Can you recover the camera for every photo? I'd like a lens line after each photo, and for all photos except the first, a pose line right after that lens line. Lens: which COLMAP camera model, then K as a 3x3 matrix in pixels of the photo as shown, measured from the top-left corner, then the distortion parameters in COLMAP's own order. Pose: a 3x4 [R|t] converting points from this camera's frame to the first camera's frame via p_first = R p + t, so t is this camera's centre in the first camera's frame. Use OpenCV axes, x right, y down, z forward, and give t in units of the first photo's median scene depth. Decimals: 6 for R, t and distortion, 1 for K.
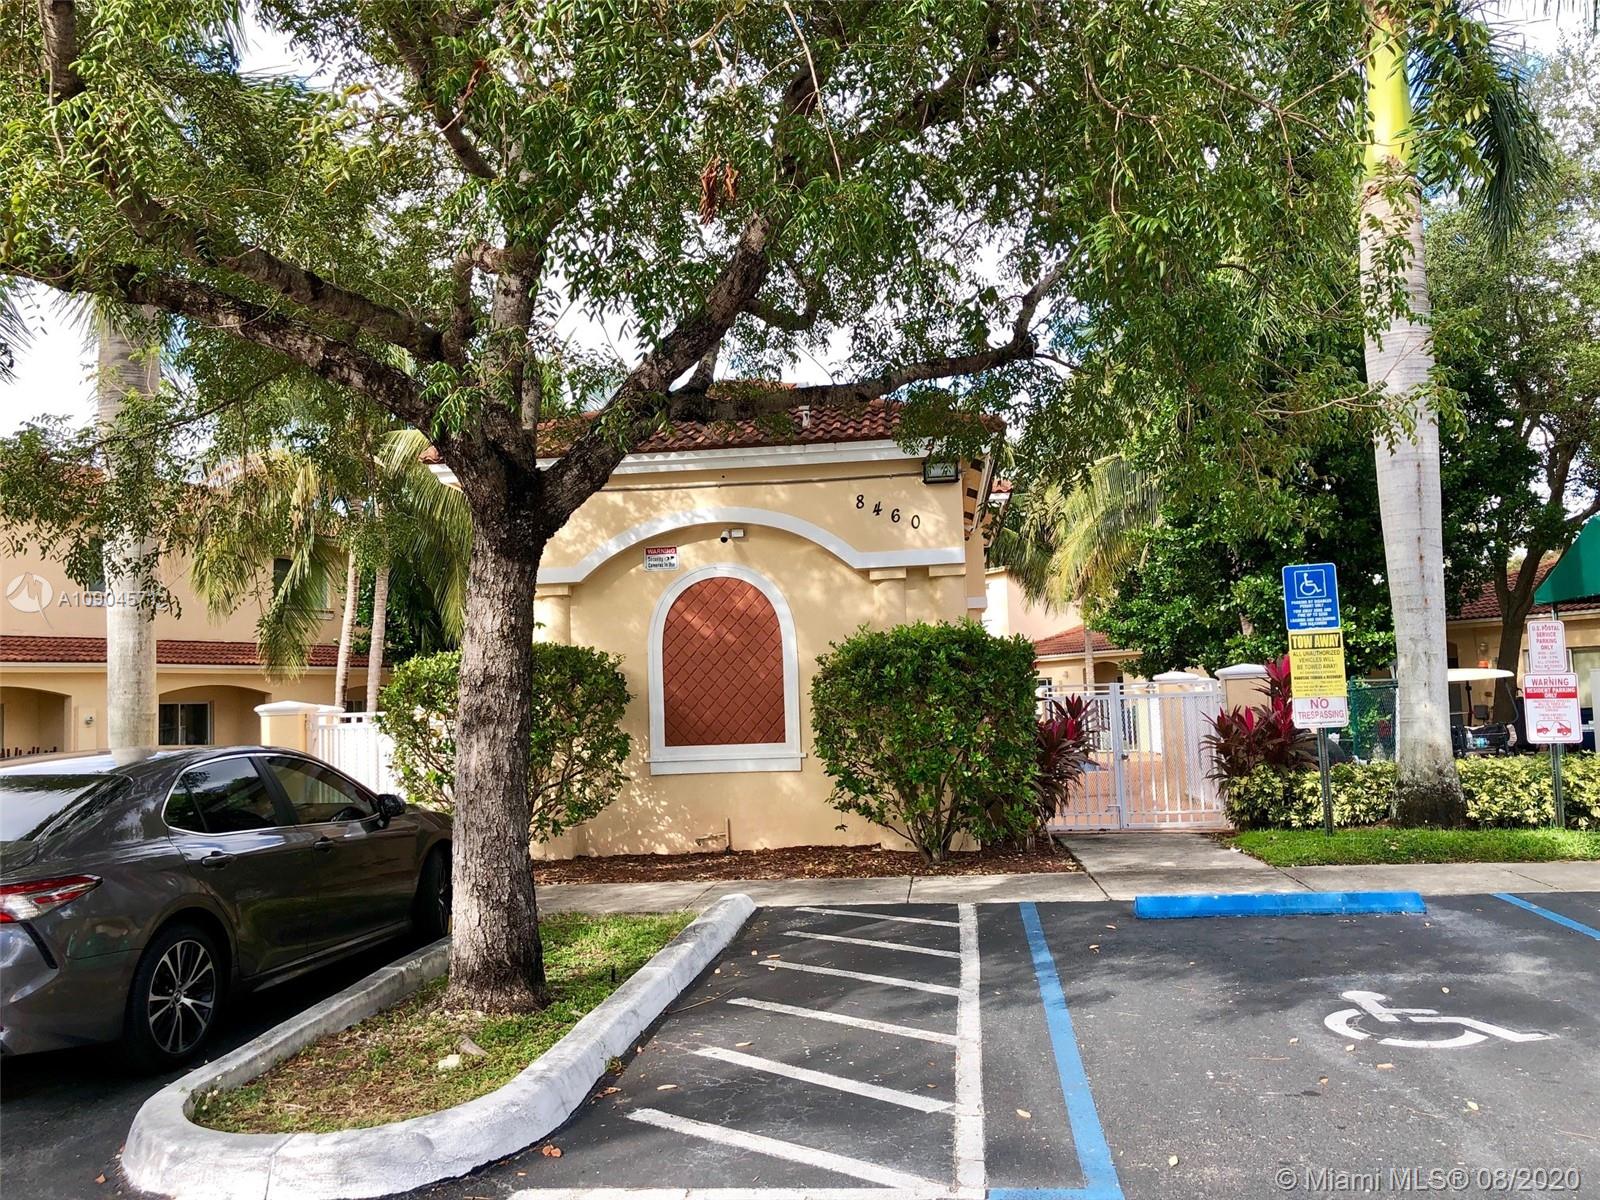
lens RADIAL K [[1314.2, 0, 802.1], [0, 1314.2, 598.0], [0, 0, 1]] dist [0.038709, -0.038899]
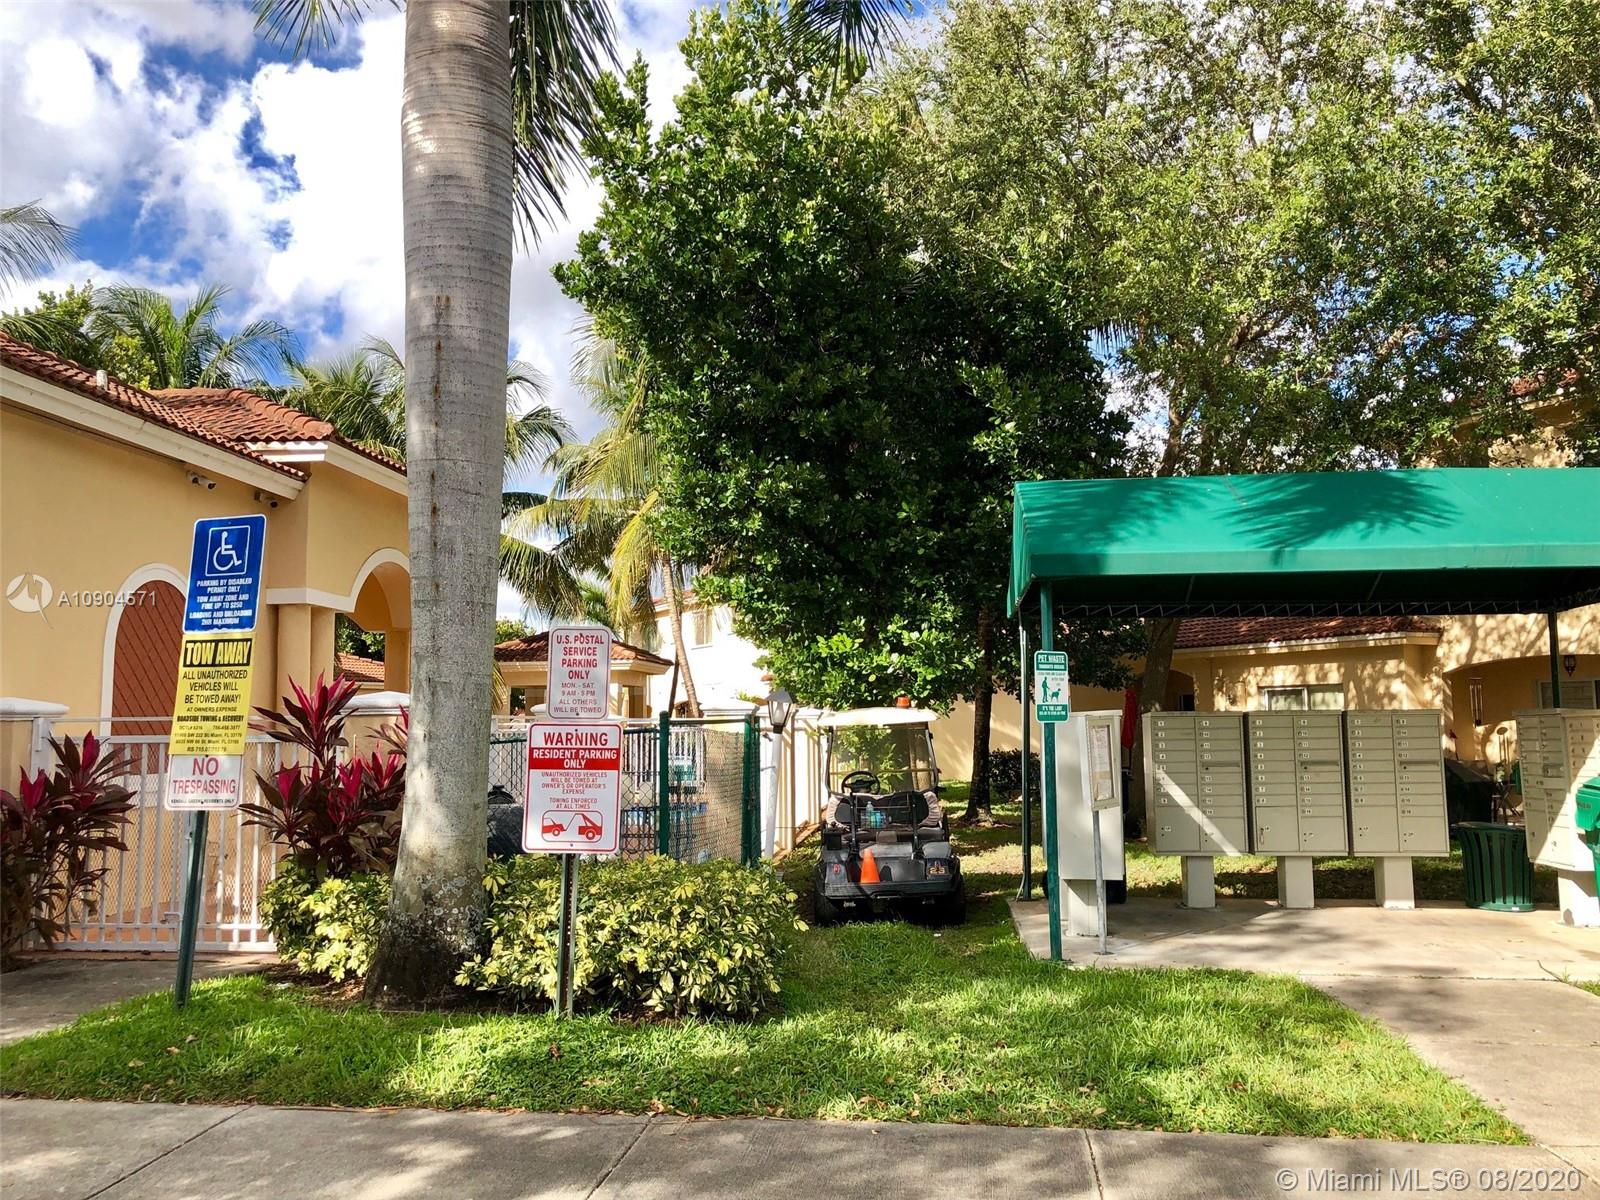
lens RADIAL K [[1314.2, 0, 799.6], [0, 1314.2, 597.2], [0, 0, 1]] dist [0.038709, -0.038899]
pose [[0.999238, 0.034891, 0.017492, 0.622383], [-0.034310, 0.998882, -0.032516, 0.018964], [-0.018607, 0.031891, 0.999318, 0.440904]]
